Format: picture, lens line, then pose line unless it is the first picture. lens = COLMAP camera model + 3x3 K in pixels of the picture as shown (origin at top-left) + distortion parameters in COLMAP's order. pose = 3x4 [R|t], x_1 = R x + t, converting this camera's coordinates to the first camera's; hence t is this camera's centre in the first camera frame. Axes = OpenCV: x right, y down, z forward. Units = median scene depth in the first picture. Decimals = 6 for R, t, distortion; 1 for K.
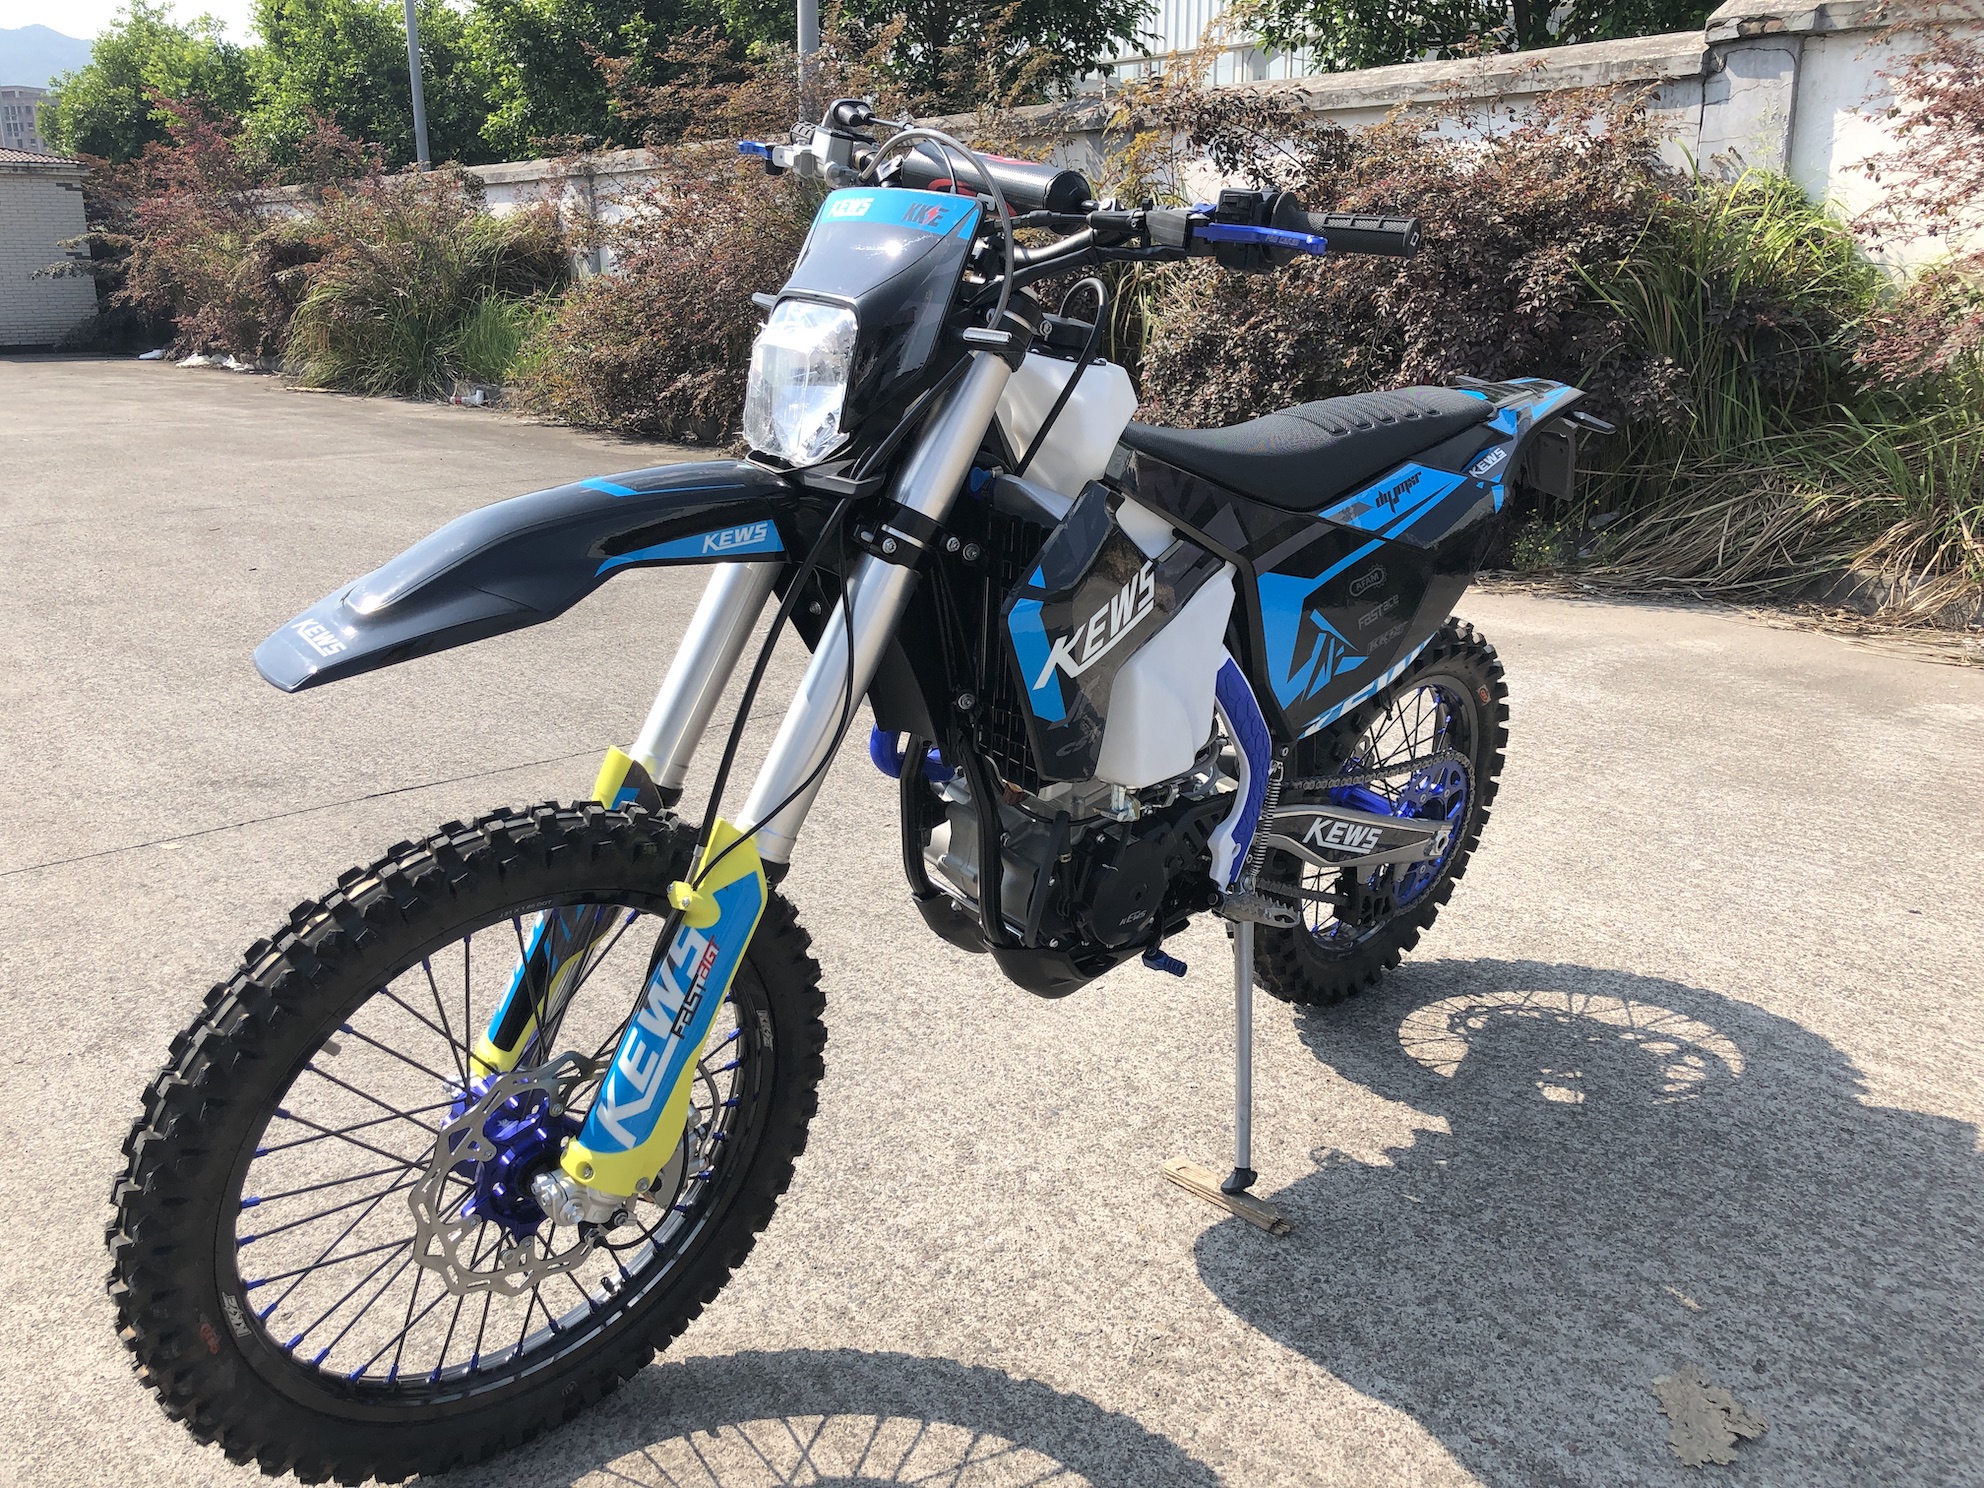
lens RADIAL K [[1625.0, 0, 1013.2], [0, 1625.0, 736.4], [0, 0, 1]] dist [0.017541, -0.020829]
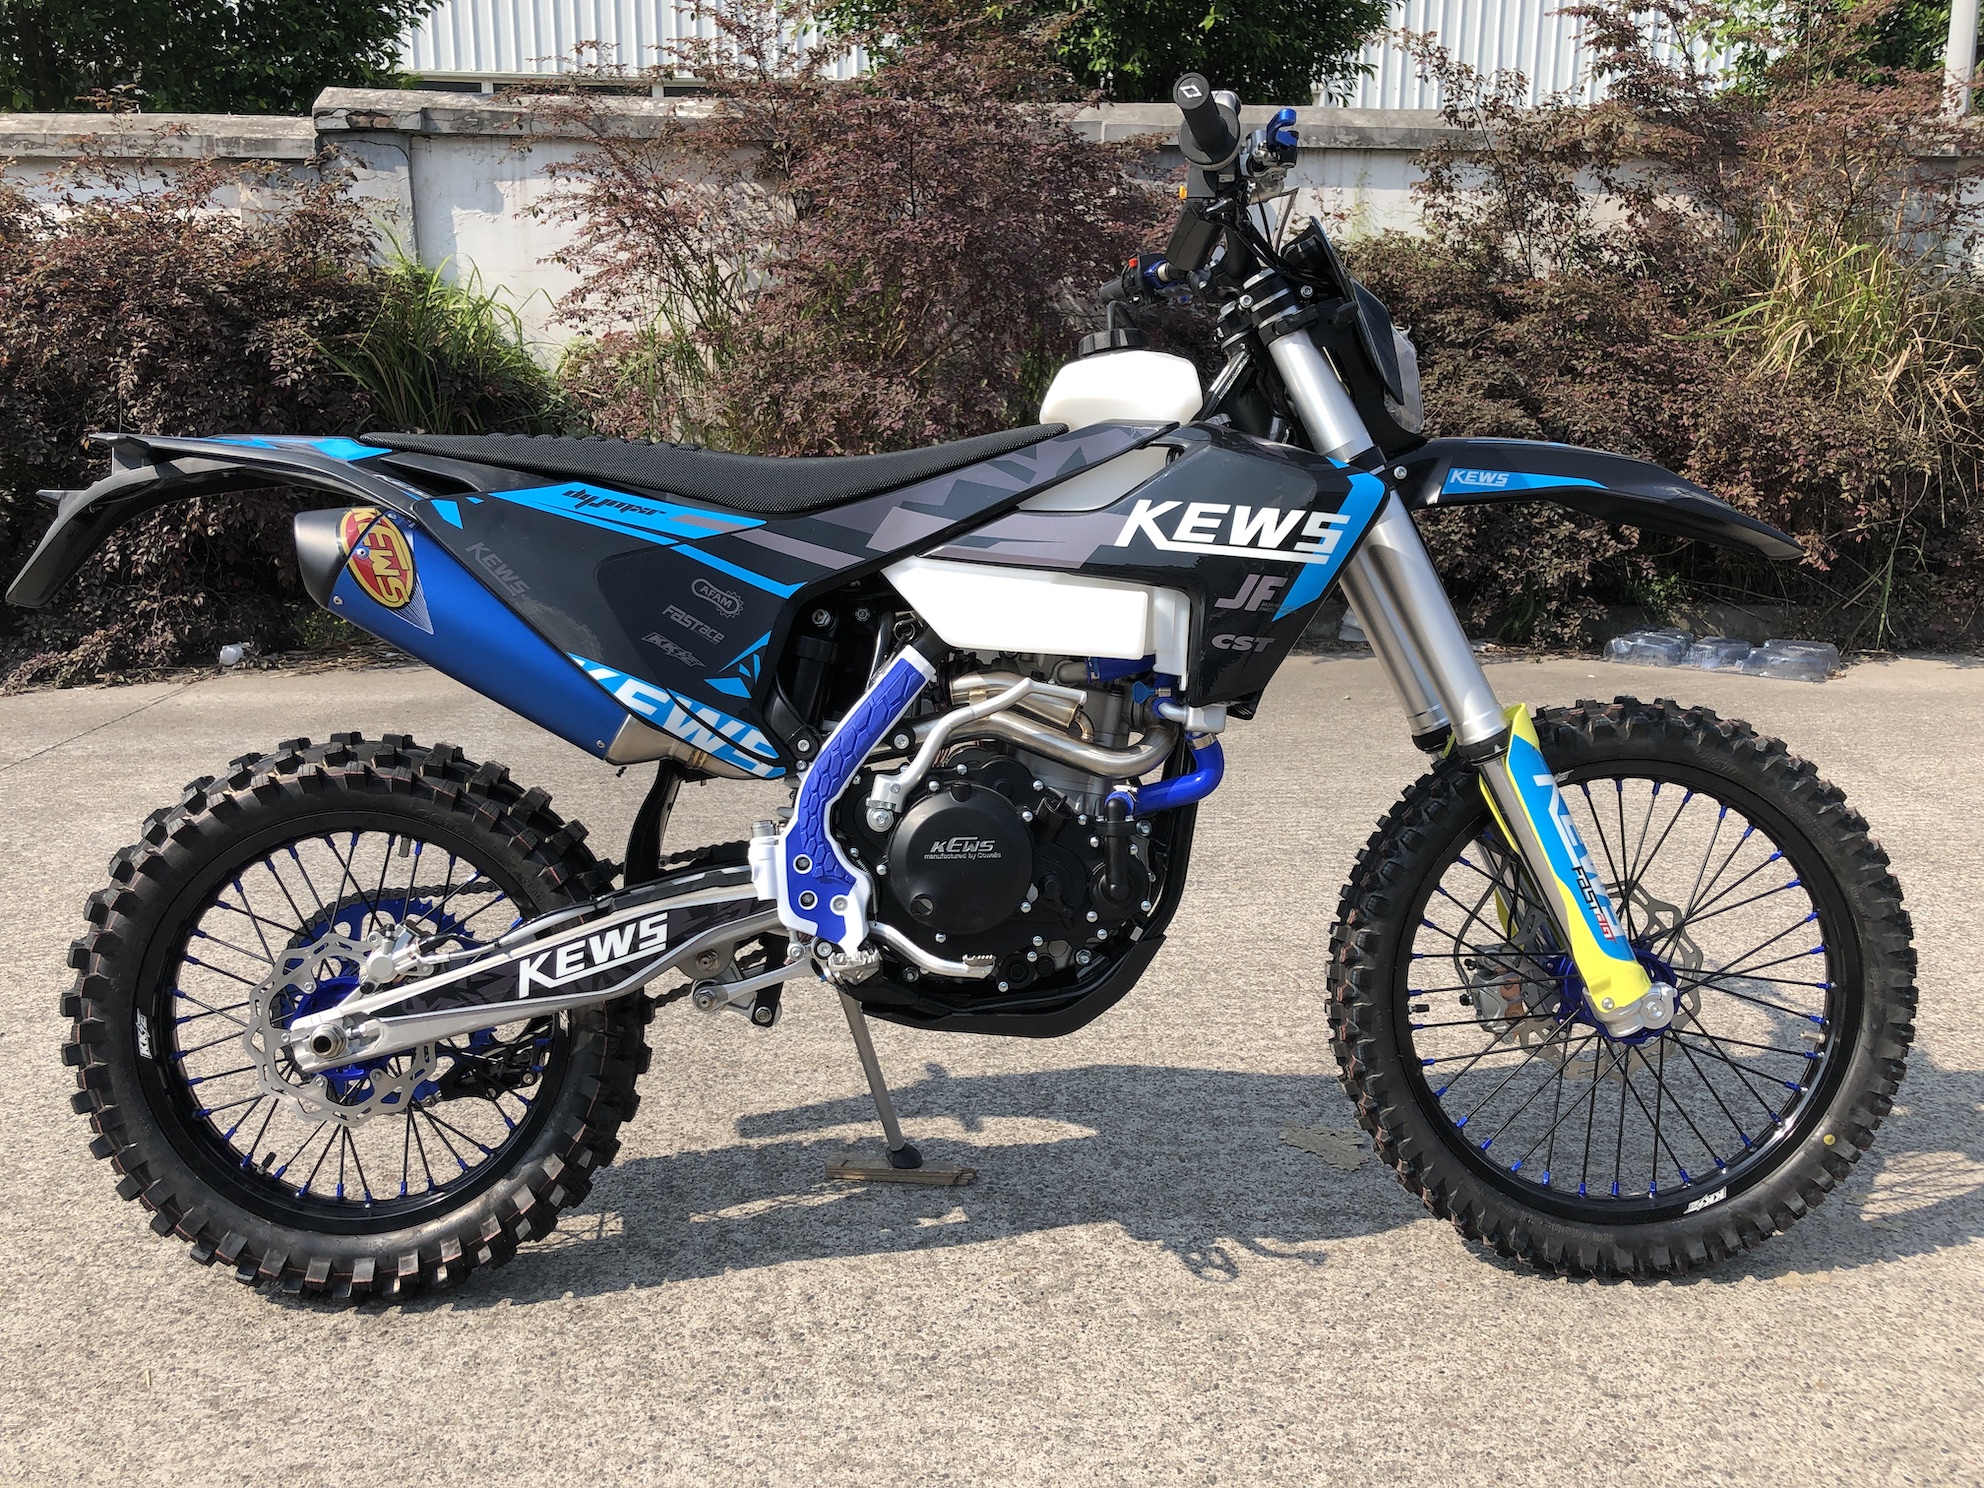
lens RADIAL K [[1624.4, 0, 992.0], [0, 1624.4, 744.0], [0, 0, 1]] dist [0.009590, 0.001898]
pose [[0.610891, -0.173089, 0.772562, -0.554610], [0.210399, 0.976213, 0.052346, -0.031281], [-0.763246, 0.130569, 0.632778, 0.224603]]
